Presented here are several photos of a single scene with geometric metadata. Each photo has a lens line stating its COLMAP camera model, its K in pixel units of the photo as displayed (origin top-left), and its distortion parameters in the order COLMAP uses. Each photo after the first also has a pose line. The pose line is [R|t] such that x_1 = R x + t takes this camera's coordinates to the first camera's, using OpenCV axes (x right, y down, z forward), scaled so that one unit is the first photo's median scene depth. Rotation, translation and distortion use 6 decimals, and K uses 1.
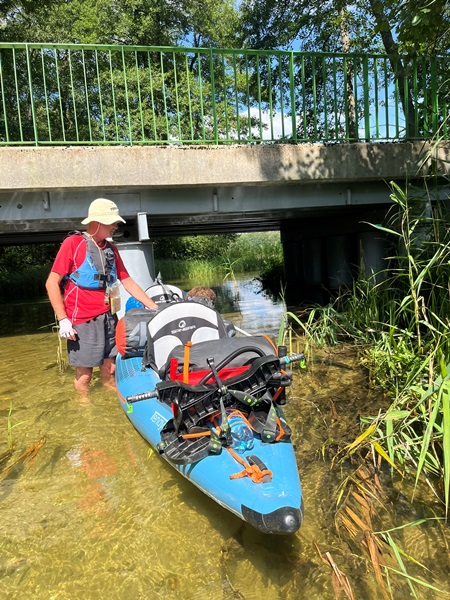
lens RADIAL K [[457.9, 0, 225.6], [0, 457.9, 282.6], [0, 0, 1]] dist [-0.002822, -0.001876]
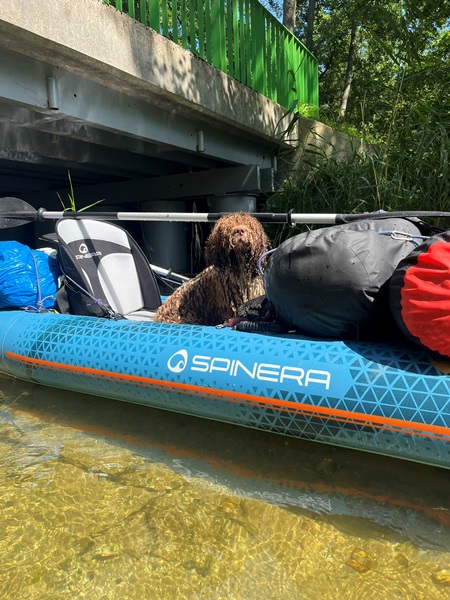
lens RADIAL K [[452.1, 0, 224.1], [0, 452.1, 288.4], [0, 0, 1]] dist [0.028724, -0.002688]
pose [[0.667929, -0.030965, 0.743580, -0.300680], [0.028391, 0.999467, 0.016118, 0.055286], [-0.743683, 0.010345, 0.668452, 0.493855]]
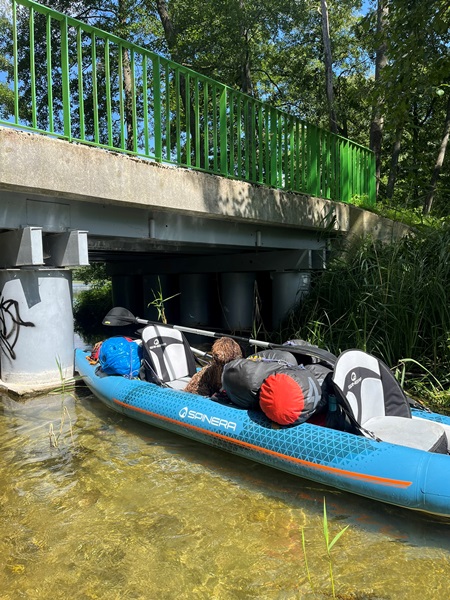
lens RADIAL K [[452.1, 0, 224.1], [0, 452.1, 288.4], [0, 0, 1]] dist [0.028724, -0.002688]
pose [[0.817101, 0.045808, 0.574672, -0.403978], [-0.011019, 0.997897, -0.063877, -0.008830], [-0.576390, 0.045862, 0.815887, 0.229004]]
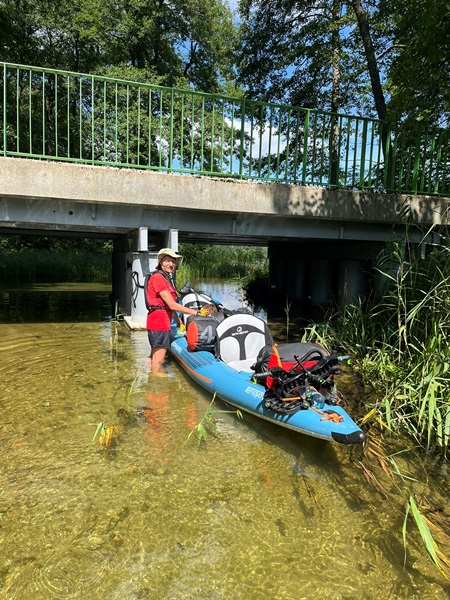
lens RADIAL K [[469.1, 0, 235.0], [0, 469.1, 269.5], [0, 0, 1]] dist [0.175148, -0.384995]
pose [[0.988250, 0.100477, 0.115182, -0.151112], [-0.097167, 0.994687, -0.034016, -0.021725], [-0.117988, 0.022424, 0.992762, -0.223337]]
